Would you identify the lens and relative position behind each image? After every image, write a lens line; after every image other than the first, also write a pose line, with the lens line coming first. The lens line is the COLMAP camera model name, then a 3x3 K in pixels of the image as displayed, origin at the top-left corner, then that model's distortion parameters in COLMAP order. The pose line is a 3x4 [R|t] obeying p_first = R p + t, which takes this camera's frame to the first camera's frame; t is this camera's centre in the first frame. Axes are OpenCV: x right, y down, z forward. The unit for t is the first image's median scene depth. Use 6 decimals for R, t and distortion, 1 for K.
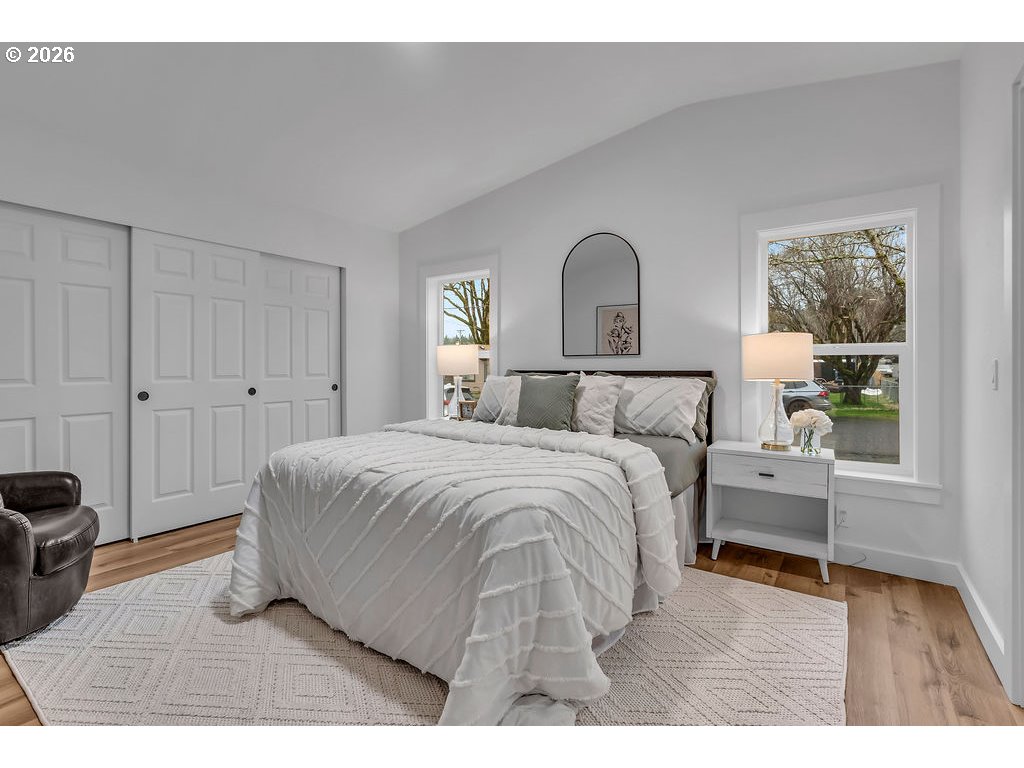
lens RADIAL K [[471.3, 0, 518.1], [0, 471.3, 378.4], [0, 0, 1]] dist [-0.003111, -0.000163]
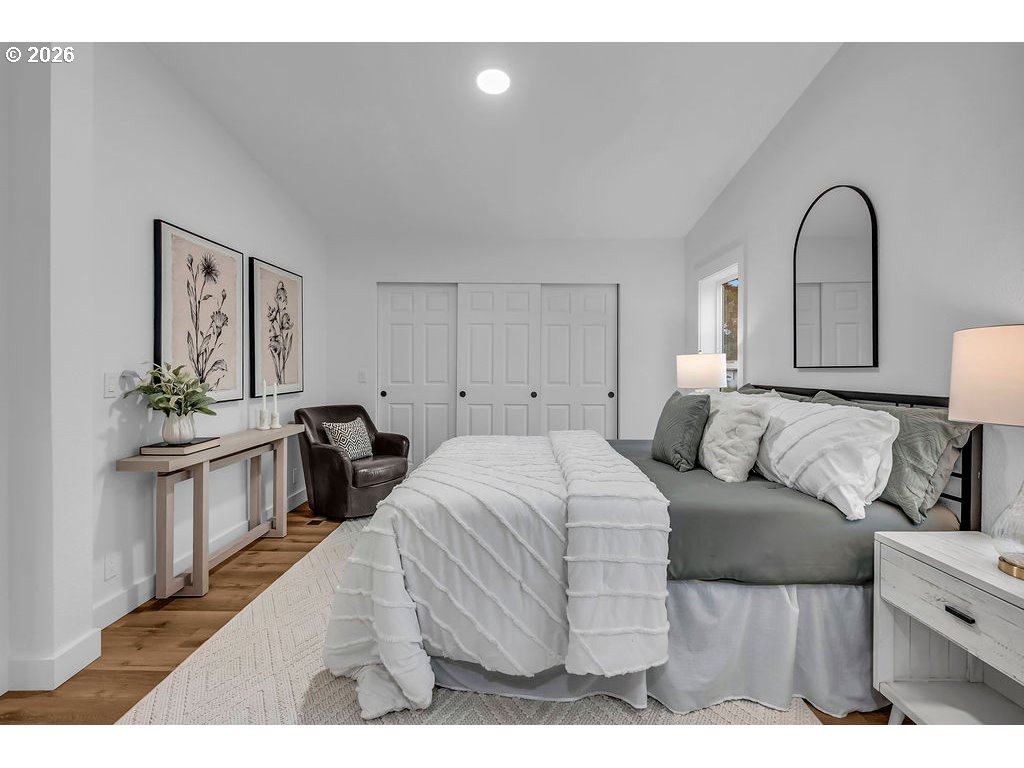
lens RADIAL K [[471.3, 0, 518.1], [0, 471.3, 378.4], [0, 0, 1]] dist [-0.003111, -0.000163]
pose [[0.587652, 0.022023, -0.808814, 0.444907], [-0.029003, 0.999560, 0.006144, -0.023198], [0.808594, 0.019848, 0.588032, 0.222930]]
